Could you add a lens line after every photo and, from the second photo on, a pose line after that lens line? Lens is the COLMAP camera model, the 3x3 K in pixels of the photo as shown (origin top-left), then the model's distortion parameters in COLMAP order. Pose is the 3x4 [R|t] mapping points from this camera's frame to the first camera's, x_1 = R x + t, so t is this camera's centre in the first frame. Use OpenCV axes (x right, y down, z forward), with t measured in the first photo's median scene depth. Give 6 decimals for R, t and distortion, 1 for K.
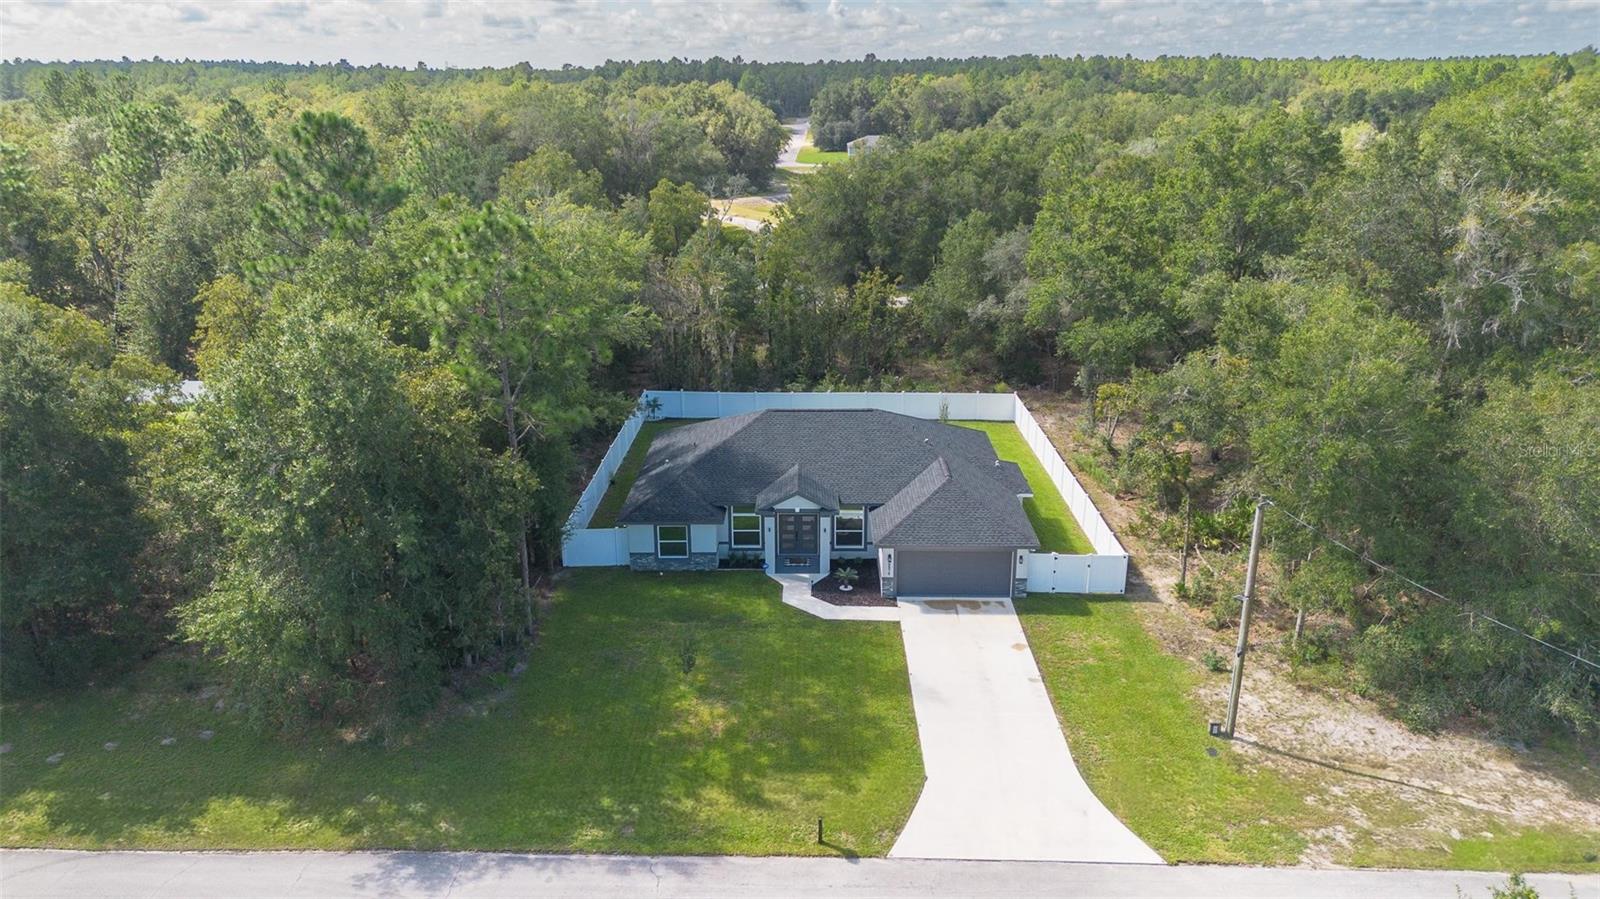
lens RADIAL K [[1078.0, 0, 800.0], [0, 1078.0, 449.5], [0, 0, 1]] dist [0.051594, -0.001434]
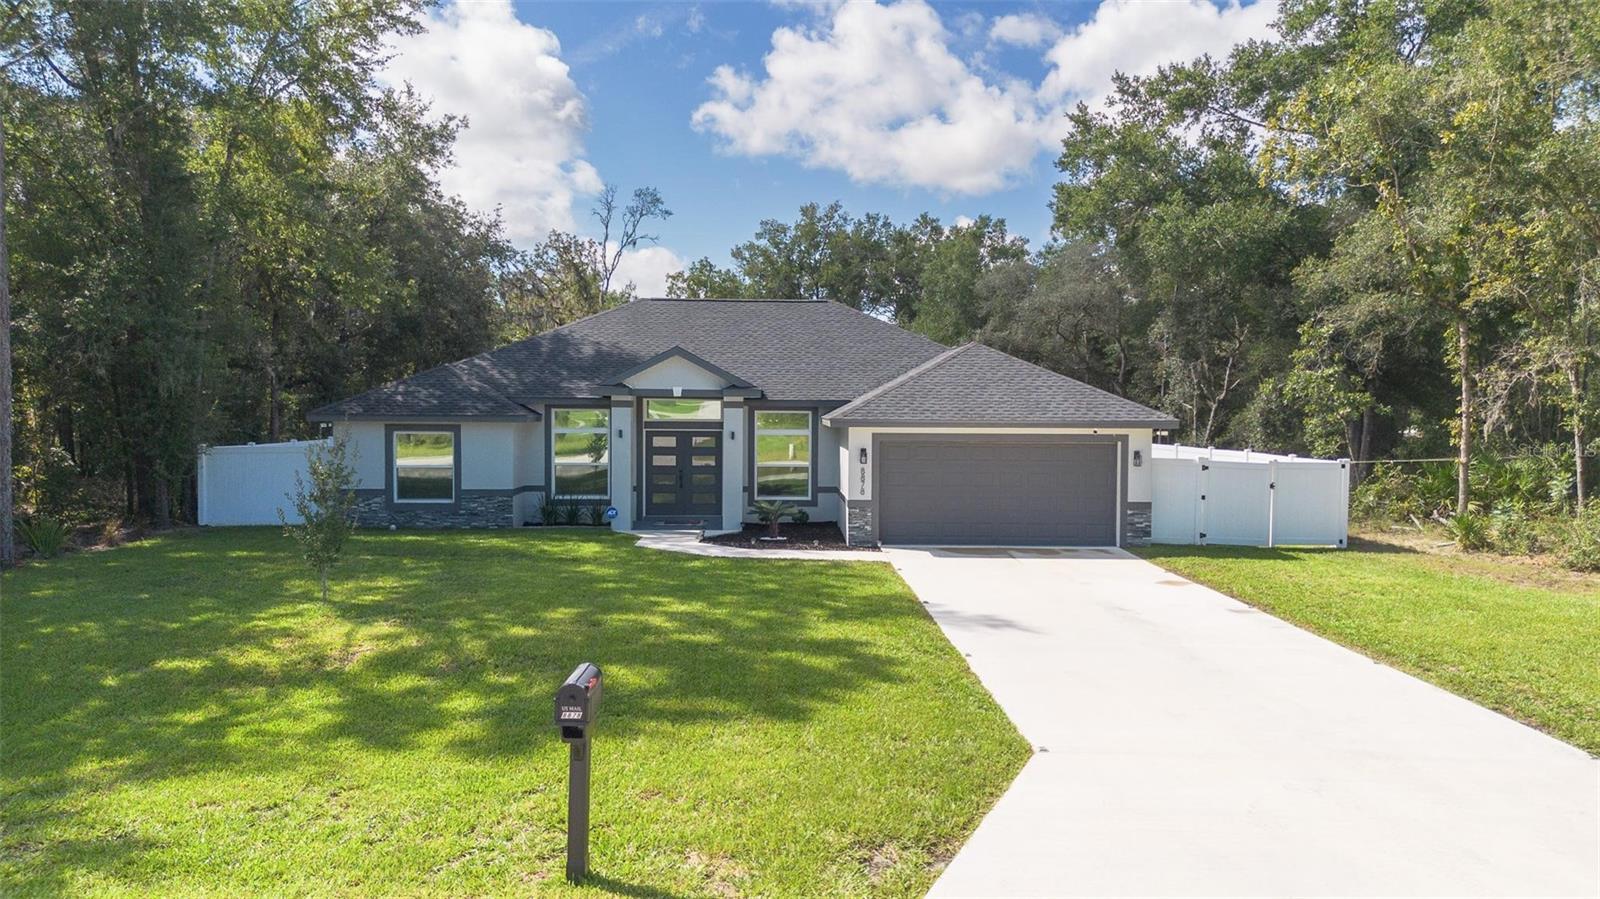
lens RADIAL K [[1078.0, 0, 800.0], [0, 1078.0, 449.5], [0, 0, 1]] dist [0.051594, -0.001434]
pose [[0.999246, 0.007951, 0.038016, 0.035010], [0.004275, 0.950363, -0.311115, 0.233600], [-0.038602, 0.311043, 0.949612, 0.520766]]
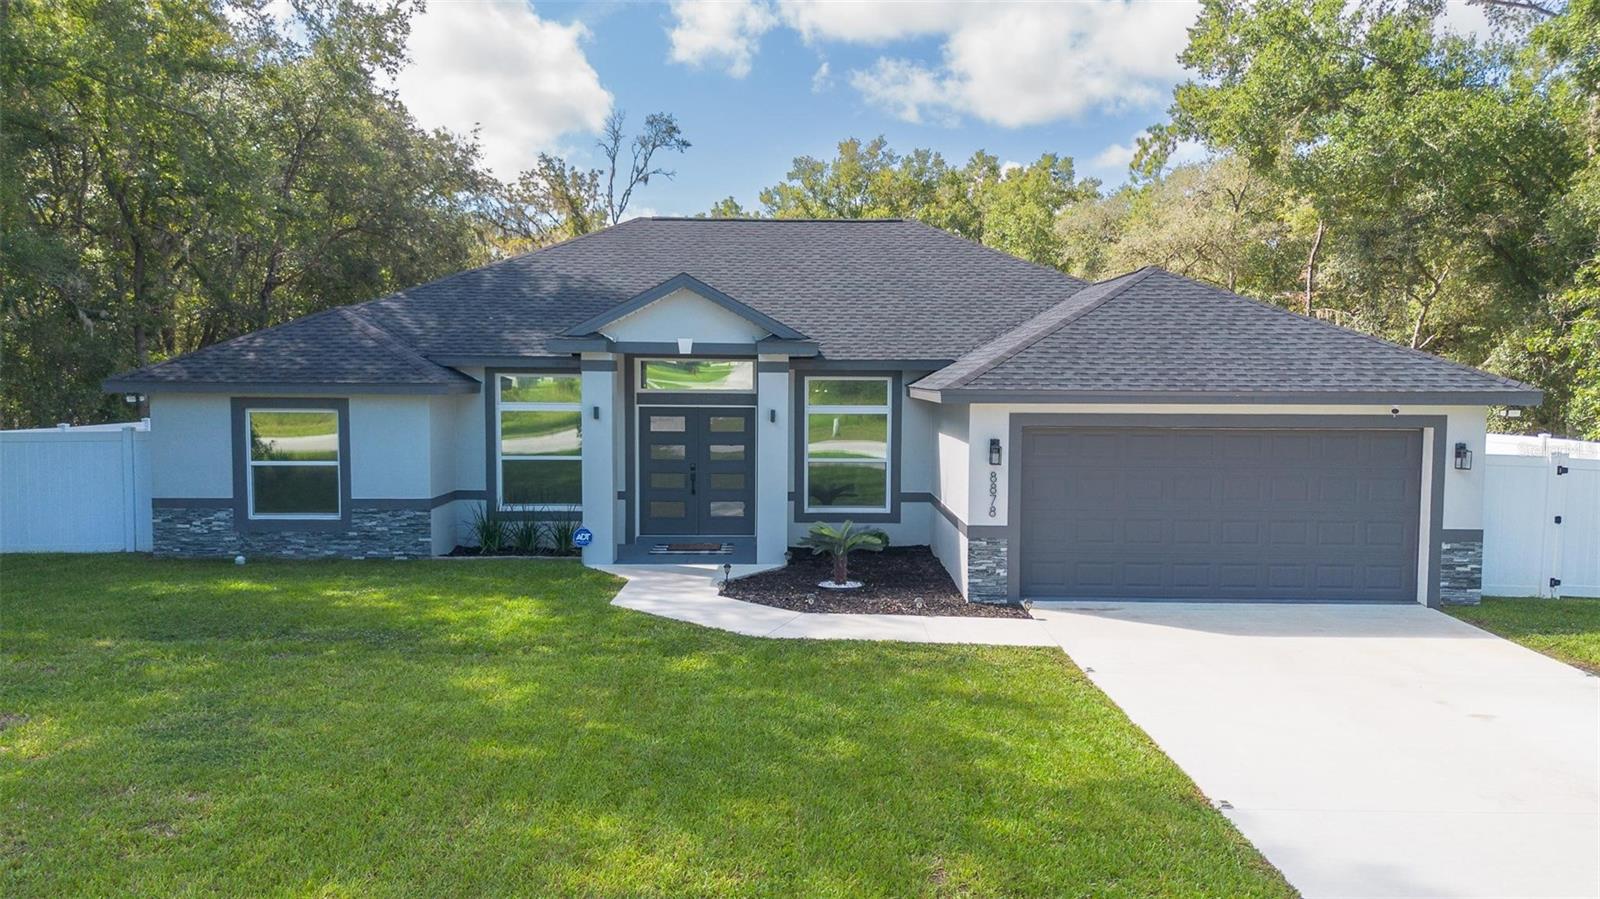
lens RADIAL K [[1078.0, 0, 800.0], [0, 1078.0, 449.5], [0, 0, 1]] dist [0.051594, -0.001434]
pose [[0.999864, 0.007496, 0.014665, 0.026524], [-0.003042, 0.959164, -0.282834, 0.171994], [-0.016186, 0.282751, 0.959057, 0.690416]]
